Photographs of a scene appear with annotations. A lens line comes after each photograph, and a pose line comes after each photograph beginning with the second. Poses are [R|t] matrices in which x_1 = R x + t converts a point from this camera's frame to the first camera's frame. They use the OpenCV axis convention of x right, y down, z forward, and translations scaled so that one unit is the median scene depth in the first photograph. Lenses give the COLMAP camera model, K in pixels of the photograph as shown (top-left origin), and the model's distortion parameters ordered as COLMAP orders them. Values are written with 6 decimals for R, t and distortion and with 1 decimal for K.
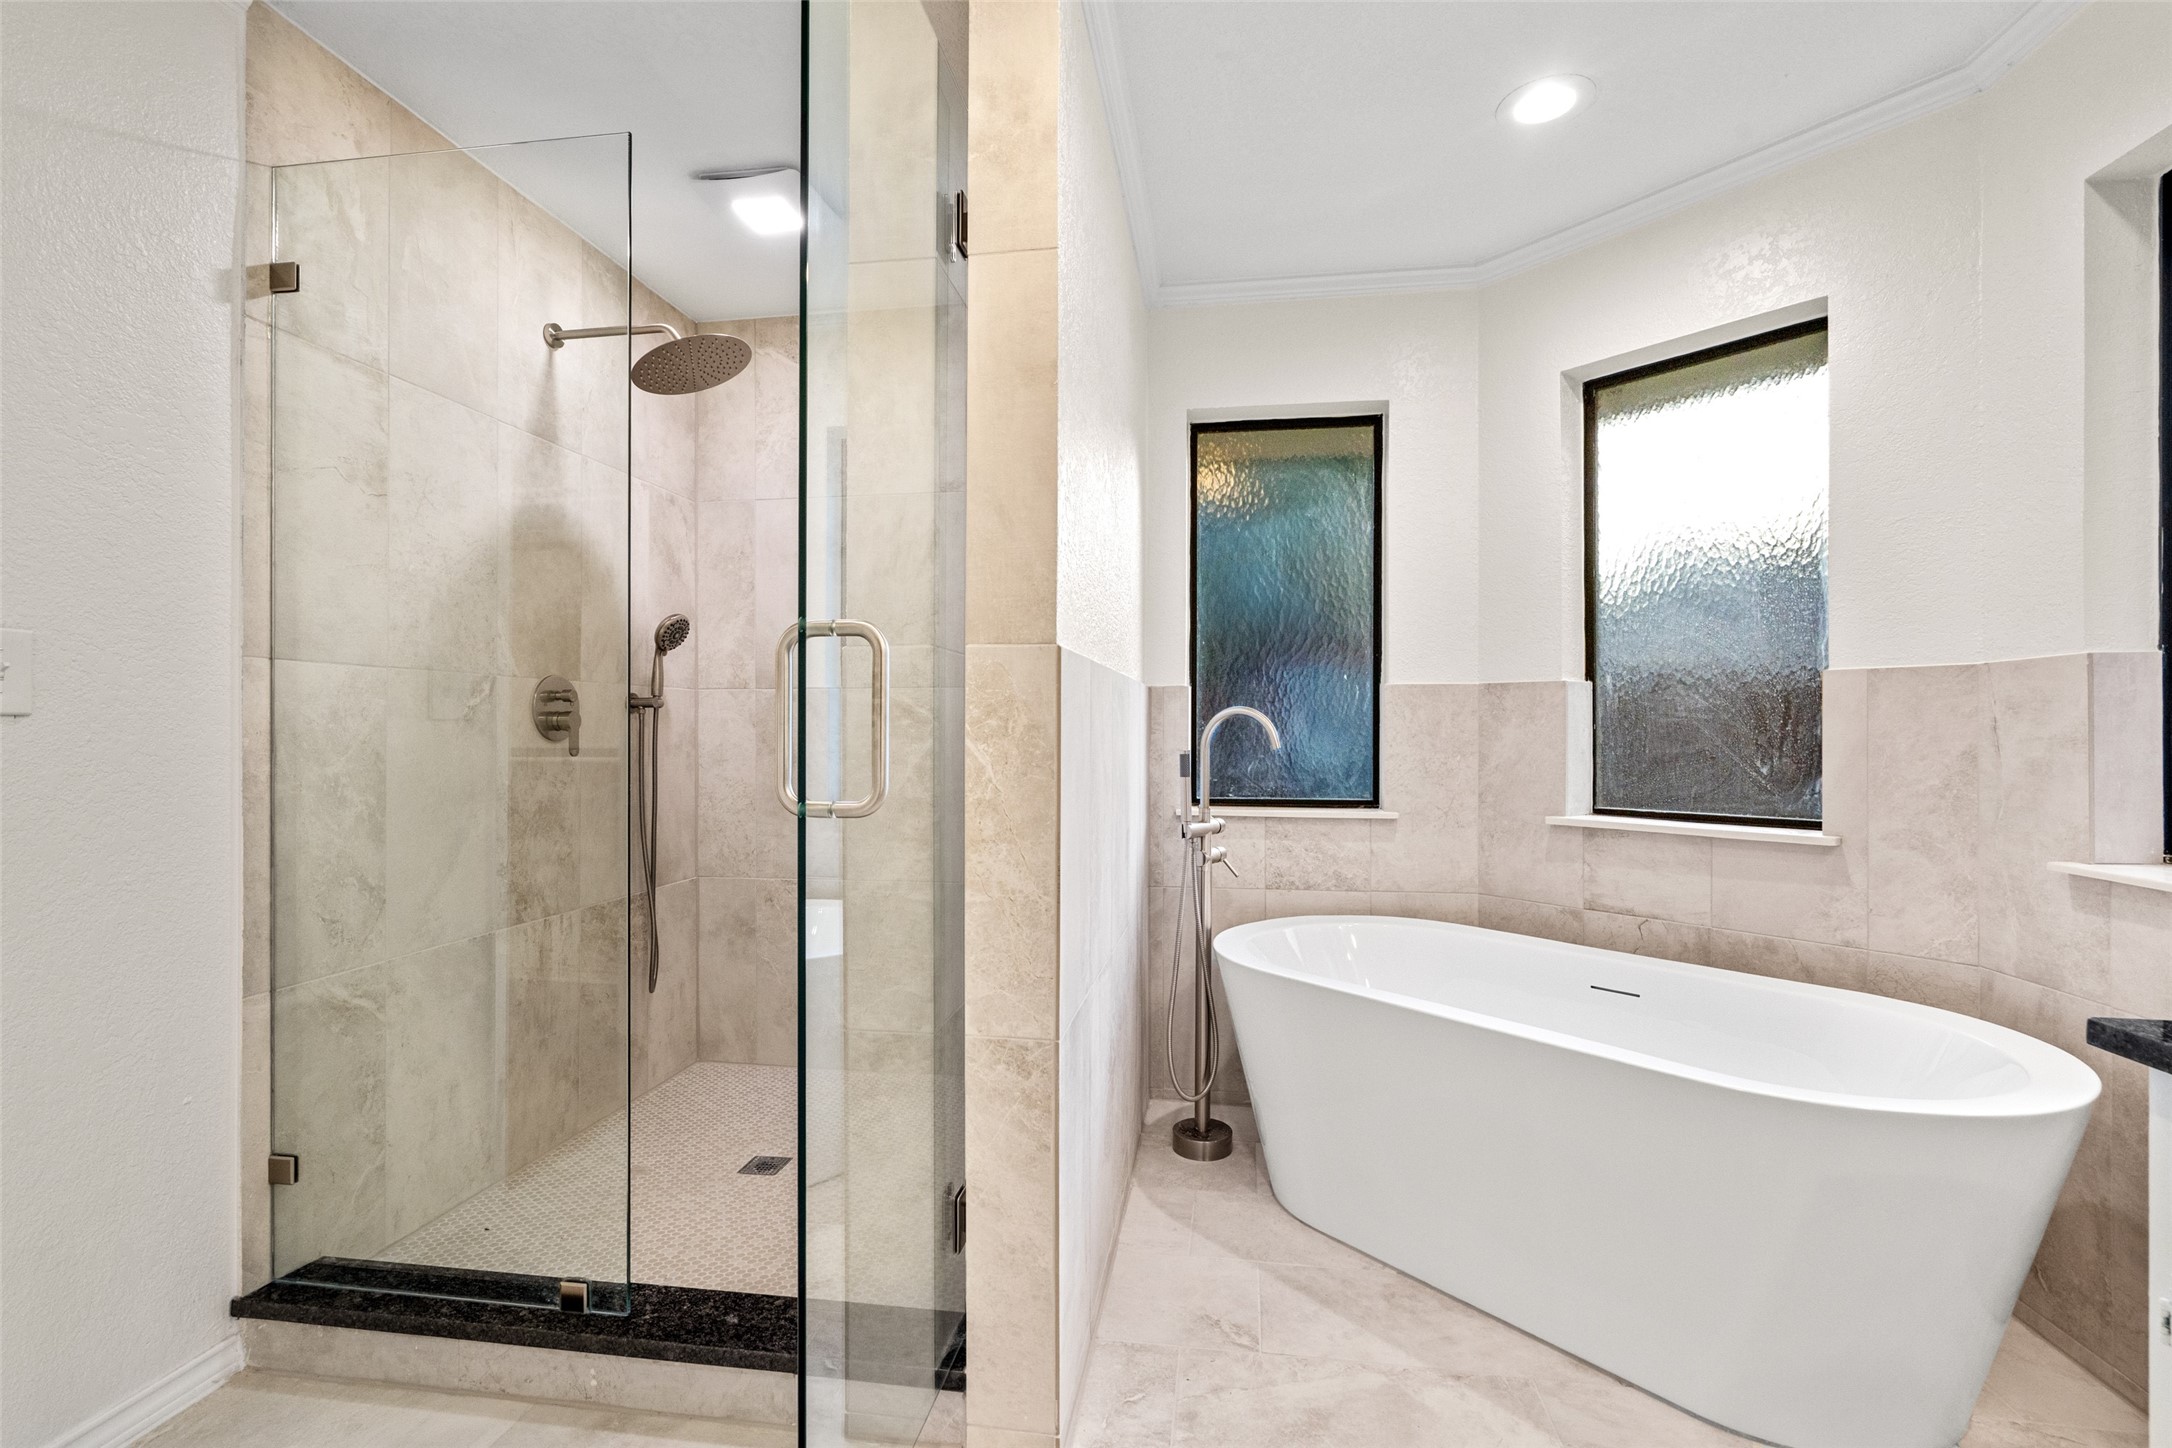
lens RADIAL K [[978.5, 0, 1085.4], [0, 978.5, 730.4], [0, 0, 1]] dist [-0.001142, 0.000734]
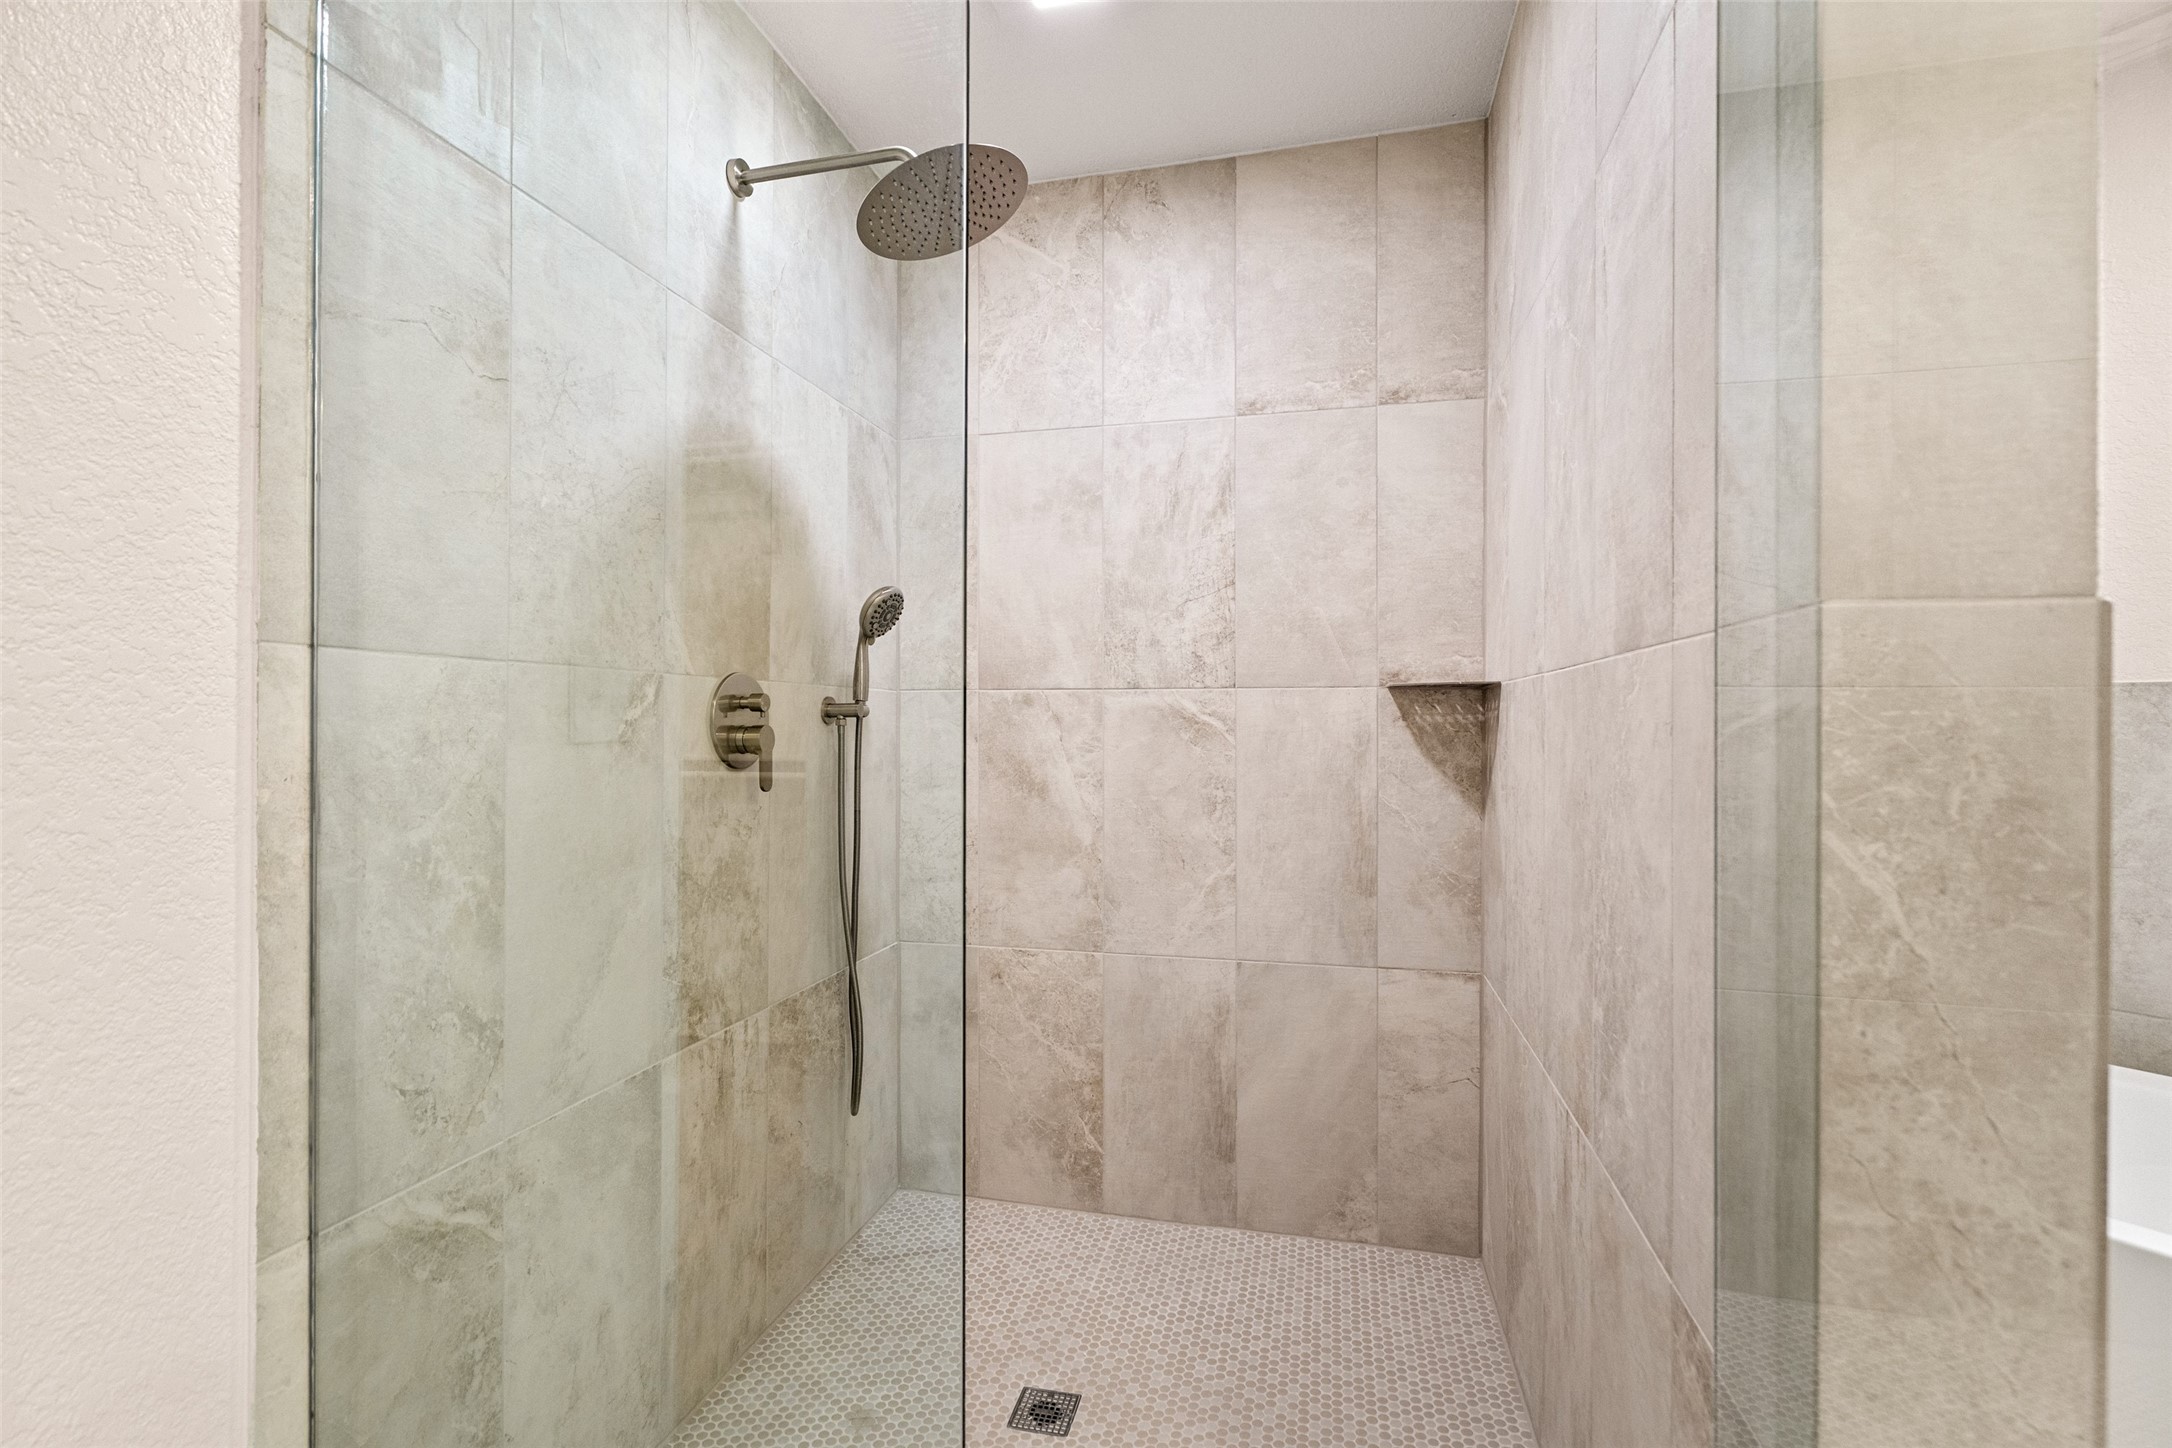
lens RADIAL K [[978.5, 0, 1084.1], [0, 978.5, 723.3], [0, 0, 1]] dist [-0.001142, 0.000734]
pose [[0.996014, 0.002600, -0.089160, -0.350294], [-0.002696, 0.999996, -0.000955, -0.030584], [0.089158, 0.001191, 0.996017, 0.494110]]
